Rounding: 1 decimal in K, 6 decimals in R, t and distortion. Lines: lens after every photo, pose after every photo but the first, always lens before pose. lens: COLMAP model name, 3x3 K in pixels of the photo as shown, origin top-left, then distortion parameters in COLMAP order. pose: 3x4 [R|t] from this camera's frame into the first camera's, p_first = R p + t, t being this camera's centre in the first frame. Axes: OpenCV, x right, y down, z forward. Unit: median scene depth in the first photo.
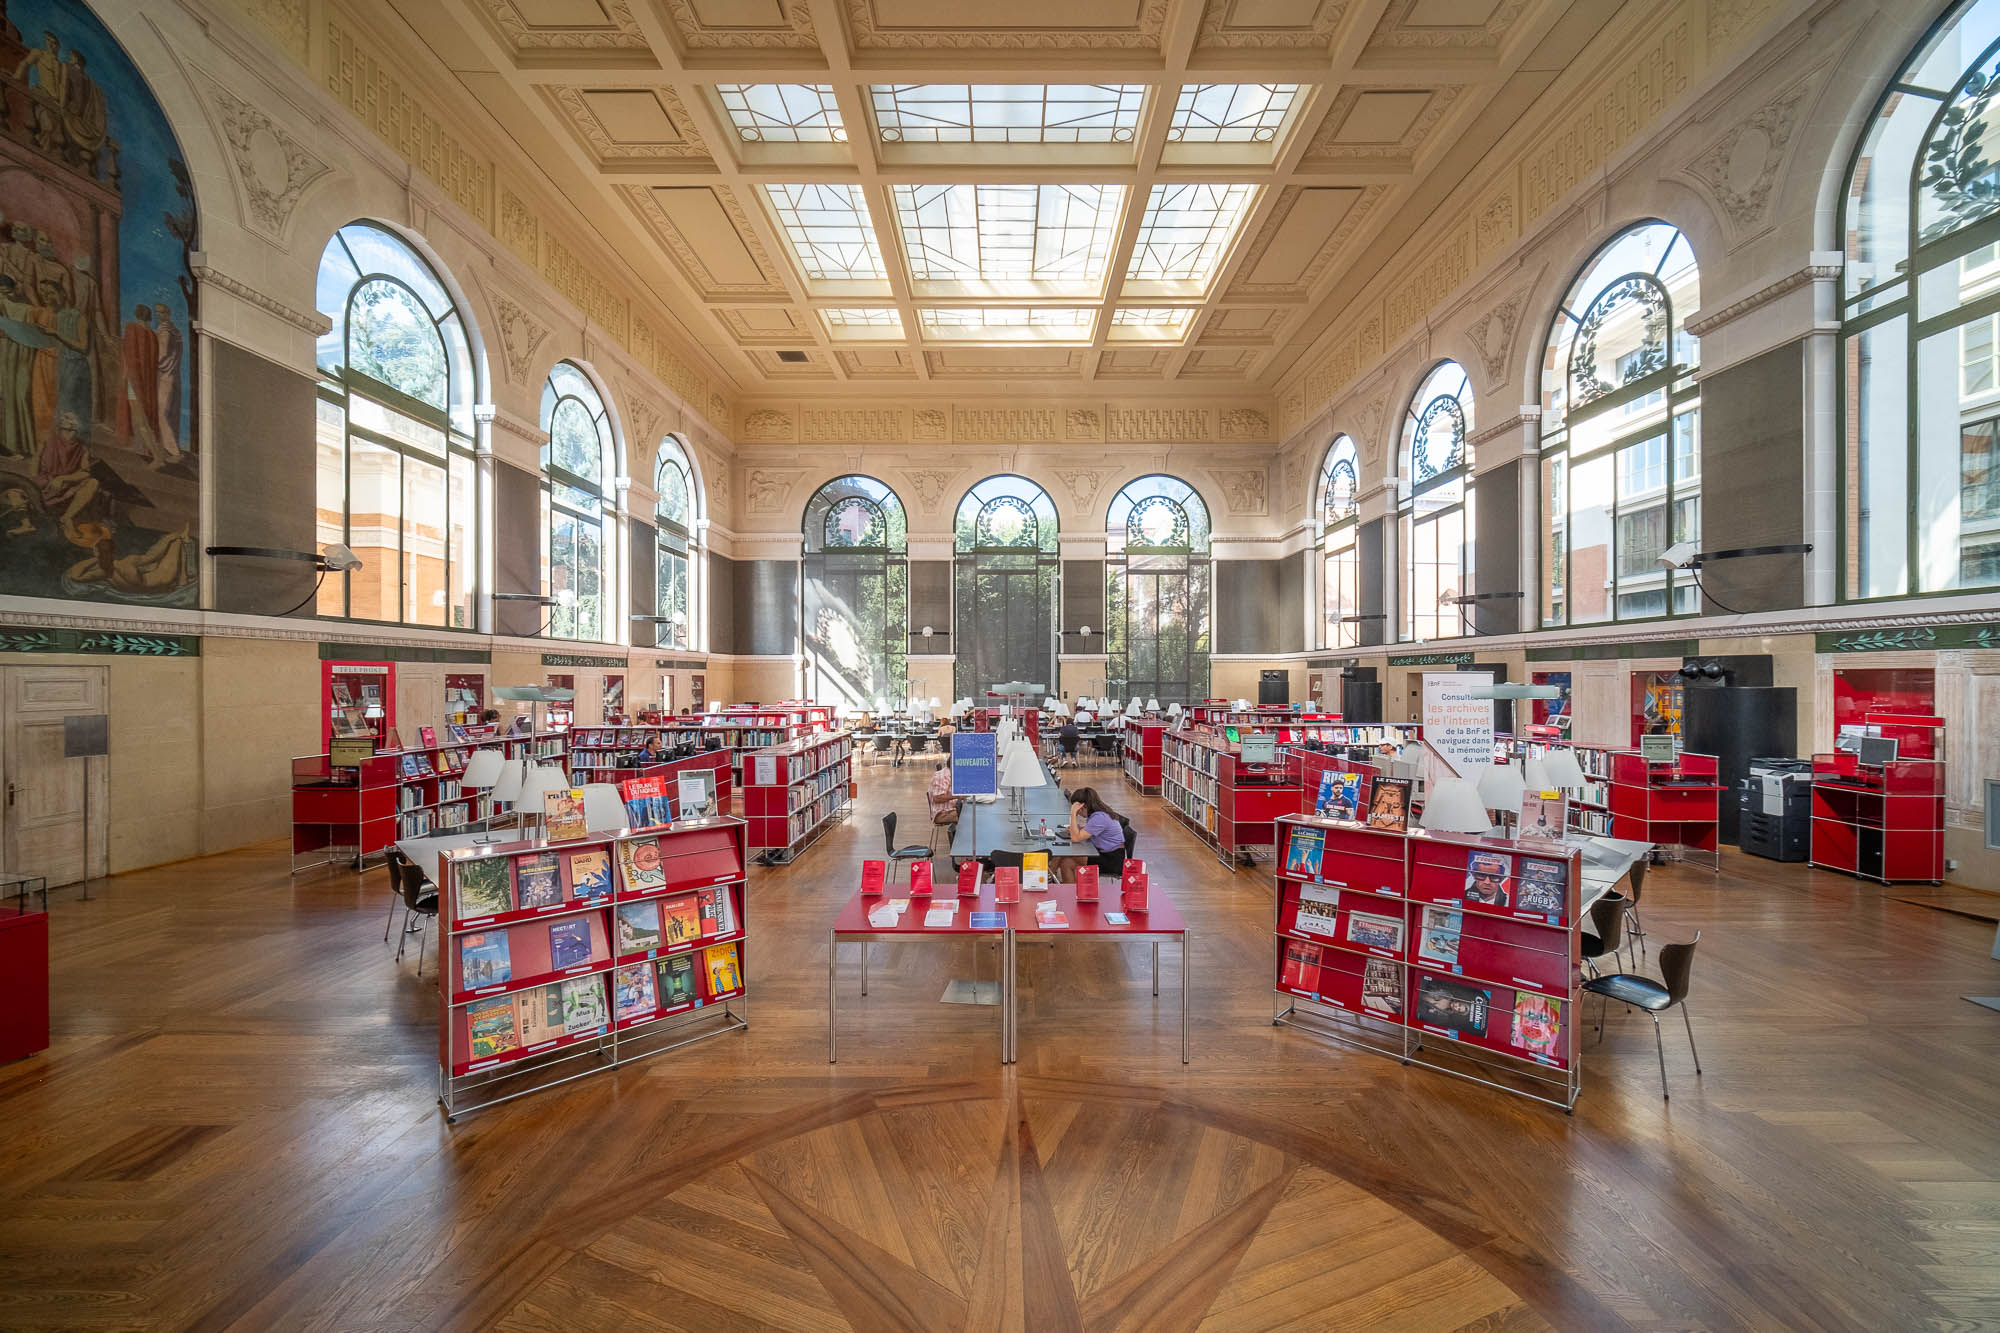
lens RADIAL K [[775.3, 0, 1006.2], [0, 775.3, 675.4], [0, 0, 1]] dist [-0.008080, -0.000190]
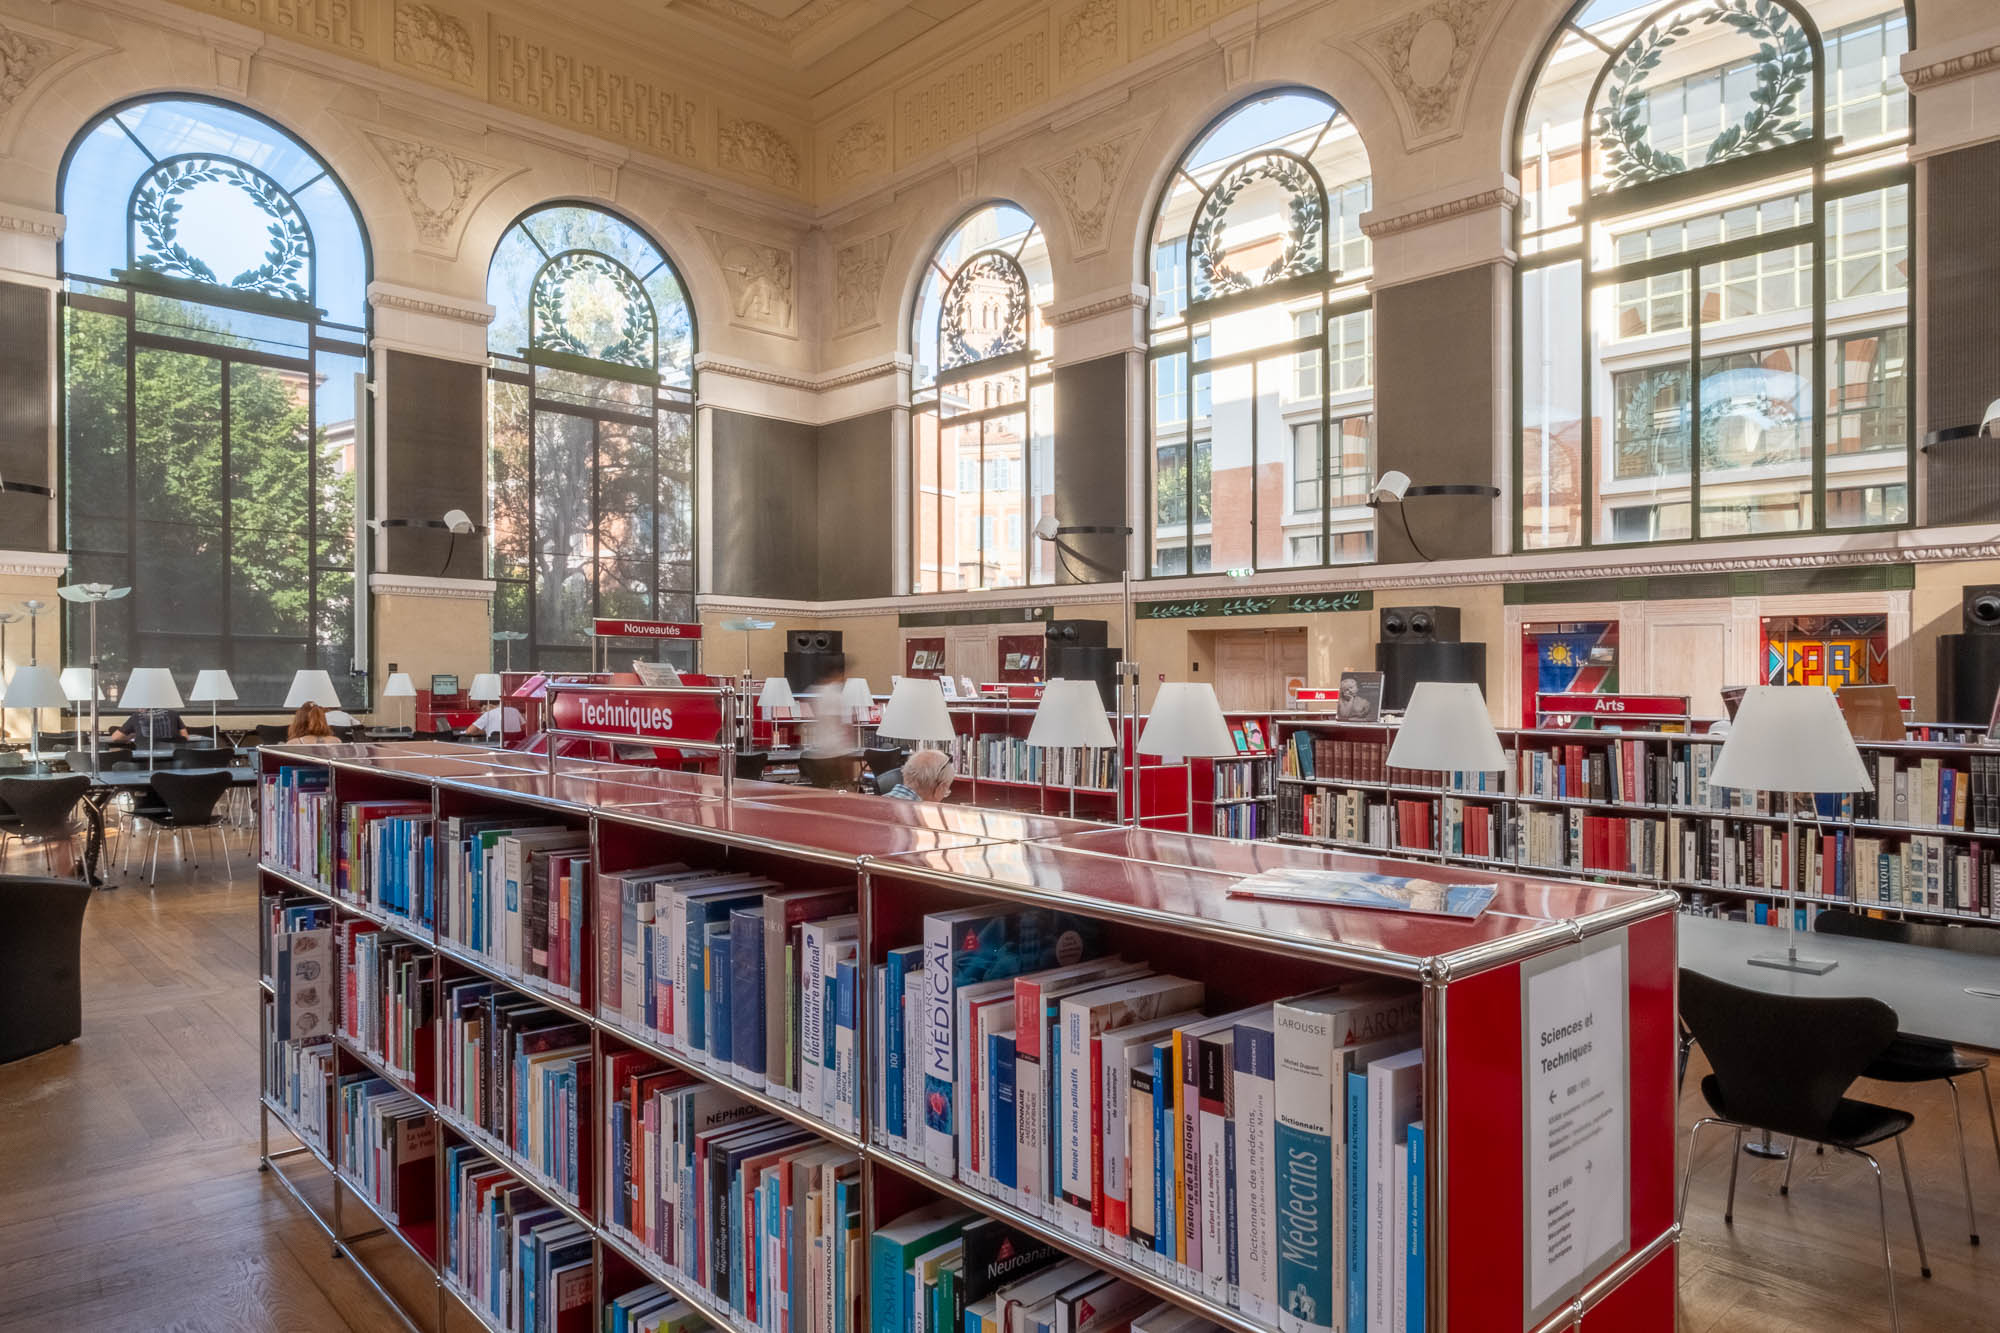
lens RADIAL K [[724.6, 0, 1008.1], [0, 724.6, 639.6], [0, 0, 1]] dist [-0.000744, -0.000593]
pose [[0.531586, -0.007413, 0.846972, -0.003474], [0.017827, 0.999838, -0.002438, 0.002838], [-0.846817, 0.016395, 0.531632, 0.899429]]
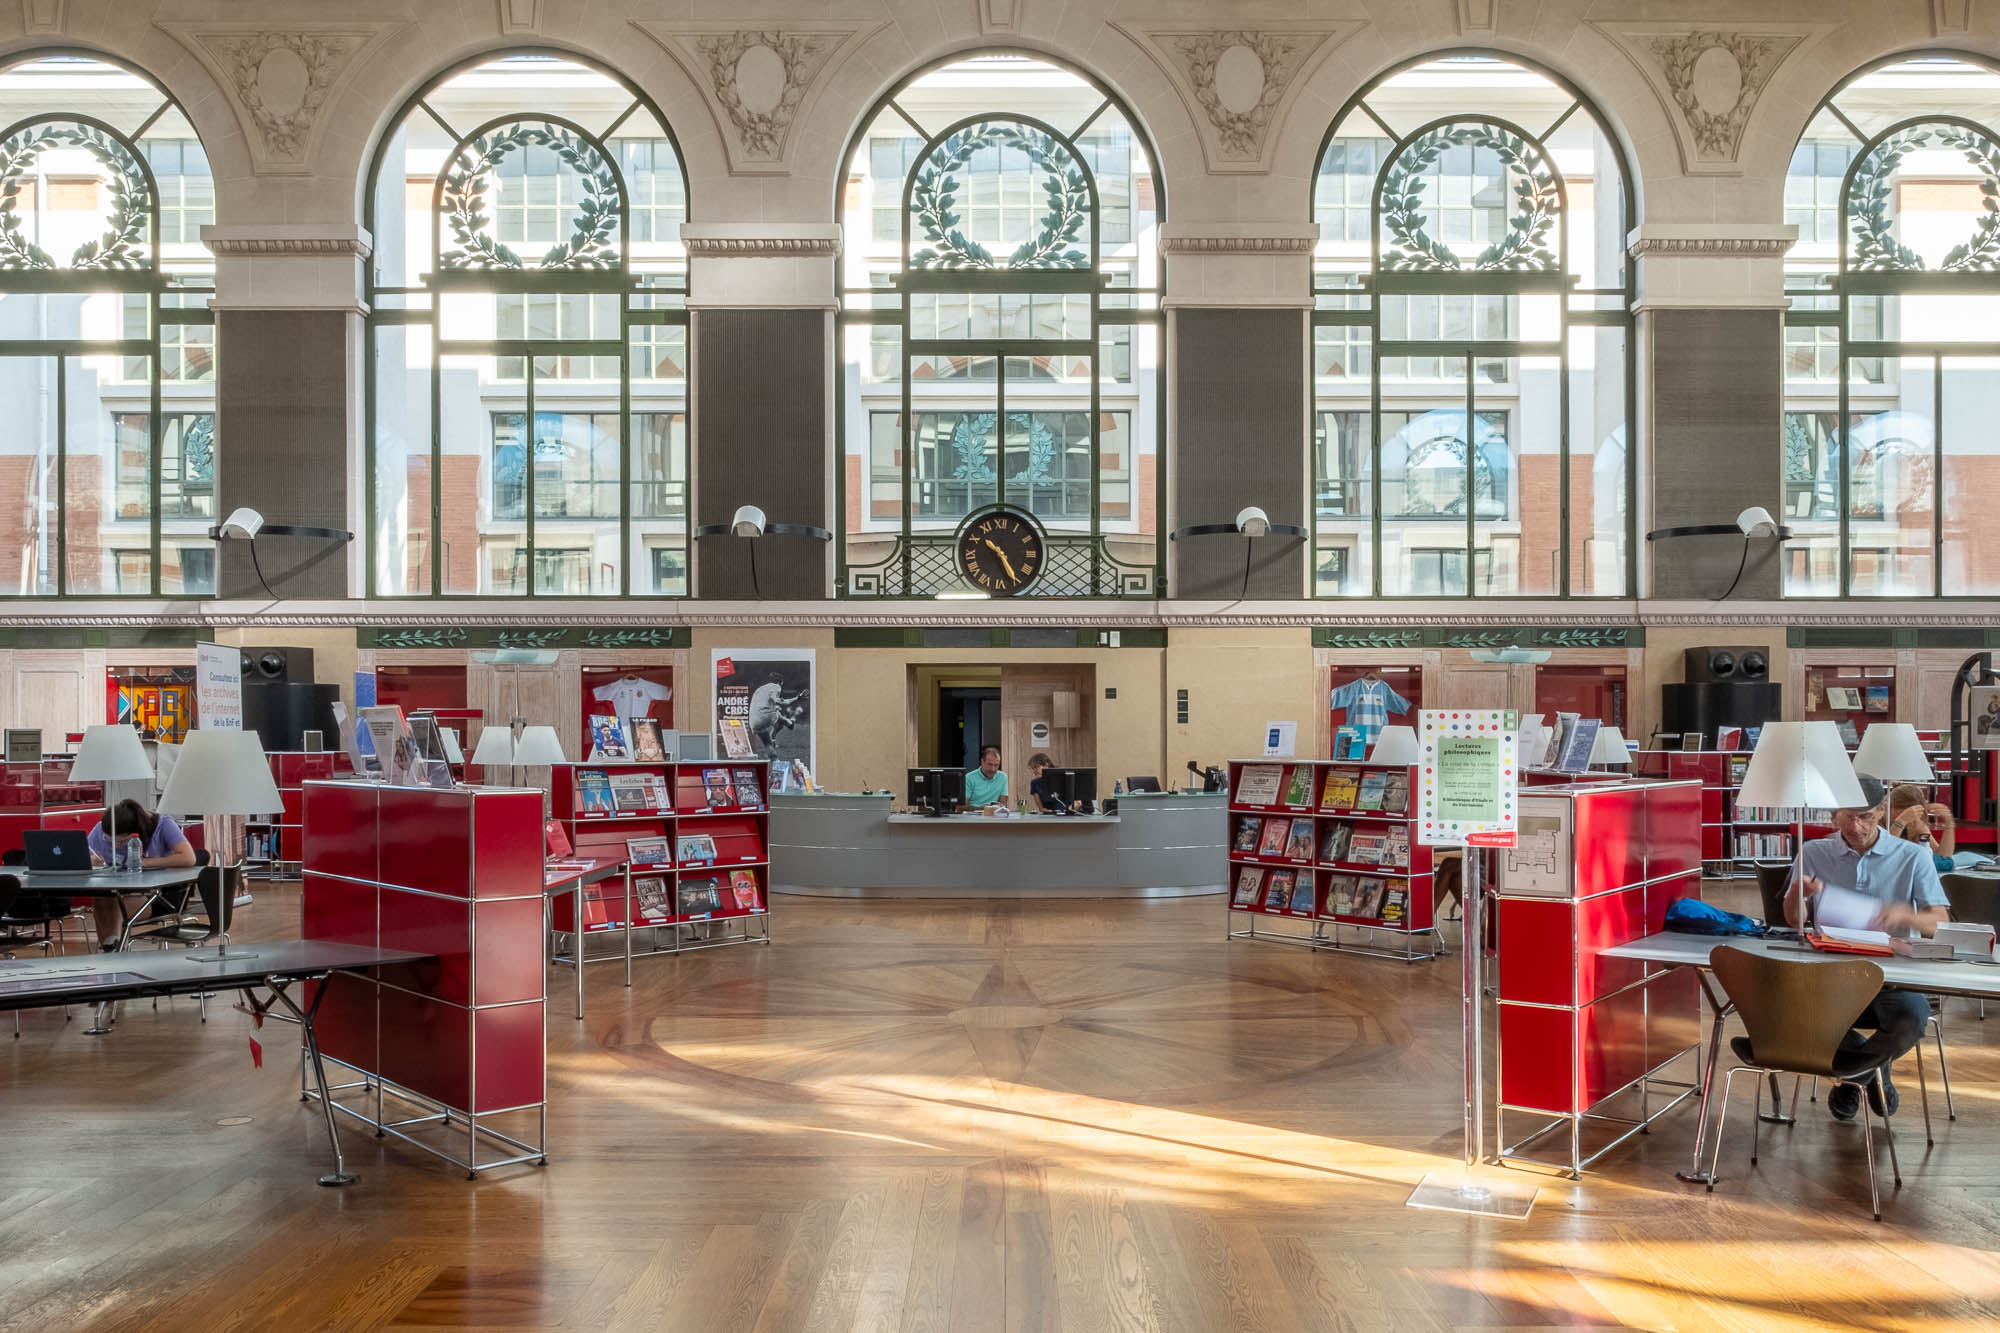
lens RADIAL K [[863.9, 0, 998.2], [0, 863.9, 682.5], [0, 0, 1]] dist [-0.003161, 0.000203]
pose [[0.003007, -0.008365, 0.999960, 0.000245], [-0.004411, 0.999955, 0.008378, 0.000170], [-0.999986, -0.004436, 0.002970, 0.174442]]
